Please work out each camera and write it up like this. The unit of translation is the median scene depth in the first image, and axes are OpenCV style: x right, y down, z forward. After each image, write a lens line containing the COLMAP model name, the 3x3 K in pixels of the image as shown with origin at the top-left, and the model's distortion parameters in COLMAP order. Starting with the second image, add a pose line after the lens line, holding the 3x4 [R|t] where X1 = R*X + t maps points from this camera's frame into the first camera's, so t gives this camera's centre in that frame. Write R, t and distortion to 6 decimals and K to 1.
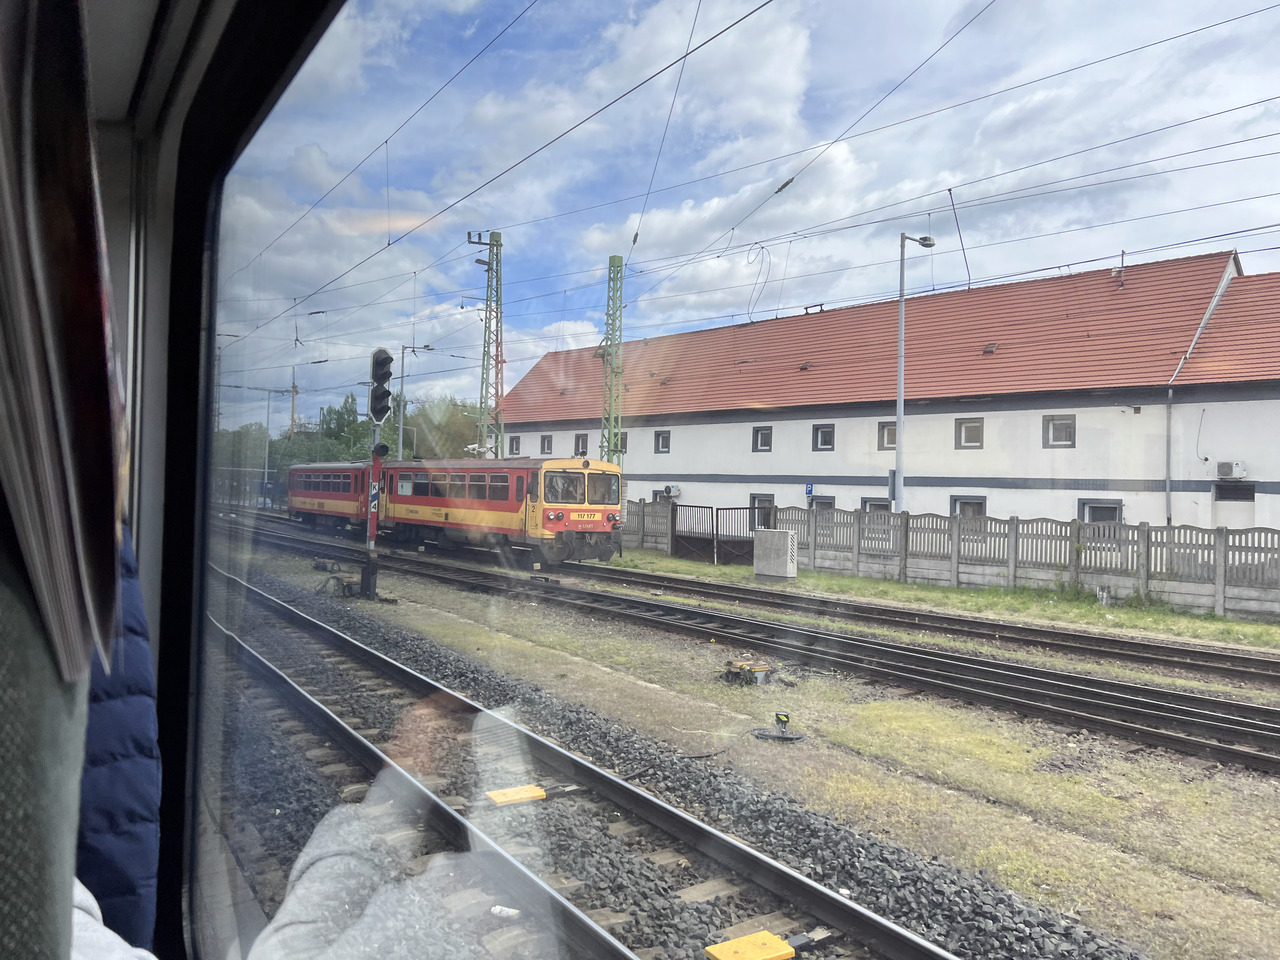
lens RADIAL K [[970.5, 0, 640.0], [0, 970.5, 480.0], [0, 0, 1]] dist [0.086147, -0.112982]
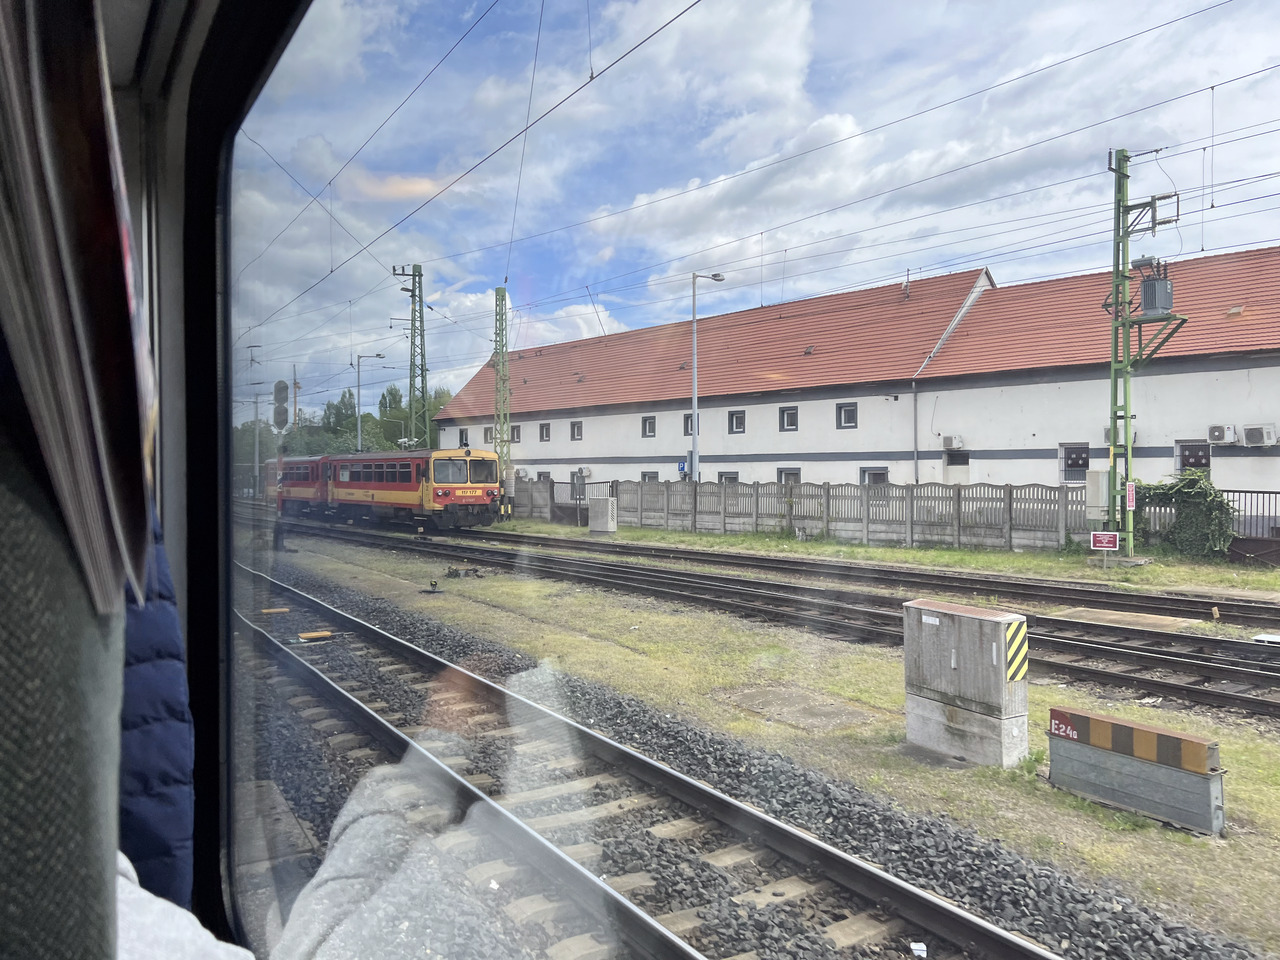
lens RADIAL K [[969.4, 0, 655.2], [0, 969.4, 492.4], [0, 0, 1]] dist [0.086061, -0.112202]
pose [[0.999496, -0.031599, -0.002880, 0.120191], [0.031674, 0.999015, 0.031063, 0.002486], [0.001896, -0.031139, 0.999513, -0.193378]]
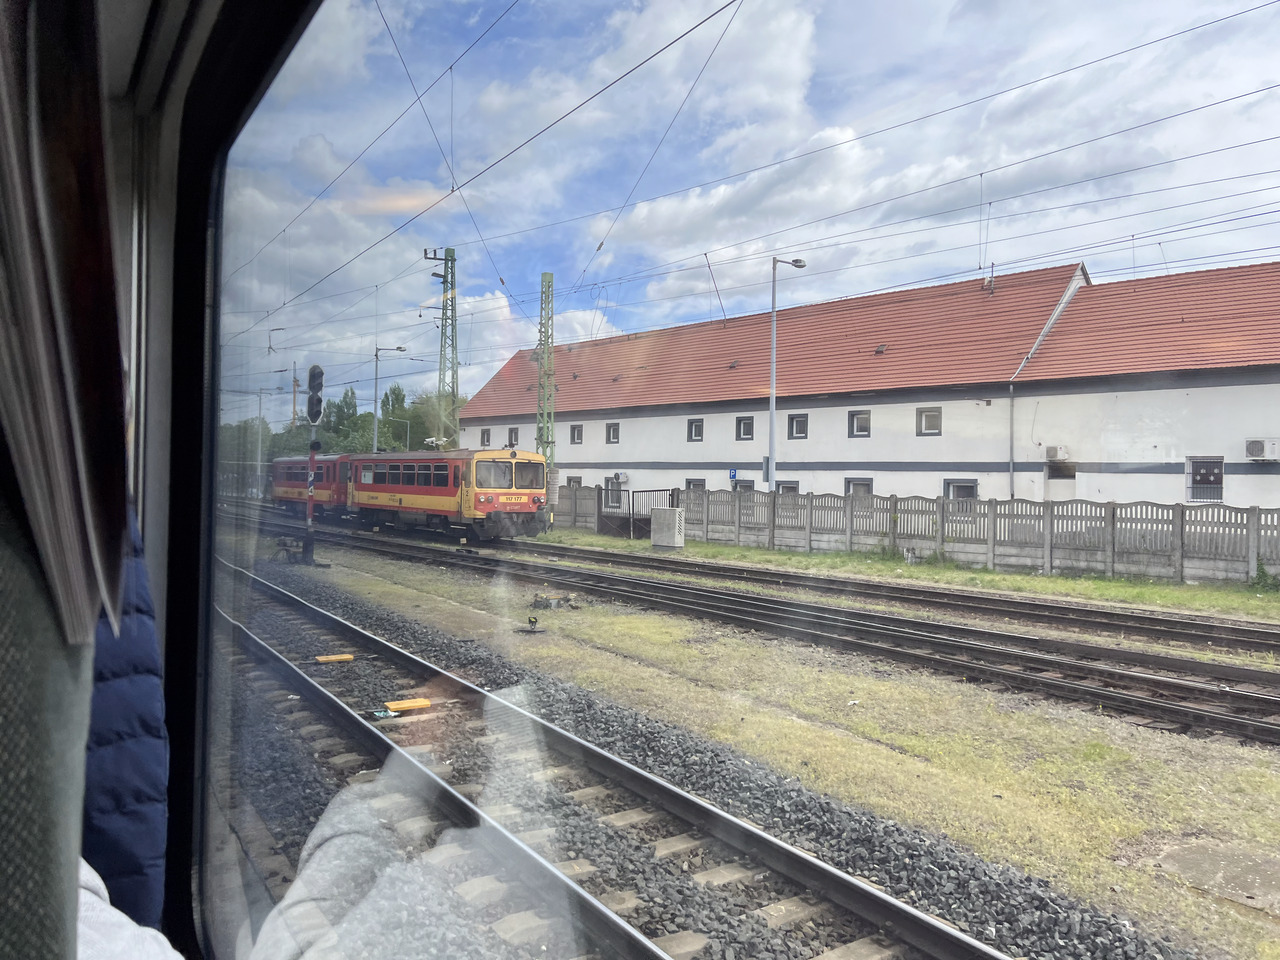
lens RADIAL K [[971.4, 0, 662.6], [0, 971.4, 475.8], [0, 0, 1]] dist [0.088491, -0.117595]
pose [[0.999860, -0.012414, 0.011223, 0.066620], [0.012327, 0.999894, 0.007787, 0.001419], [-0.011318, -0.007647, 0.999907, -0.107054]]
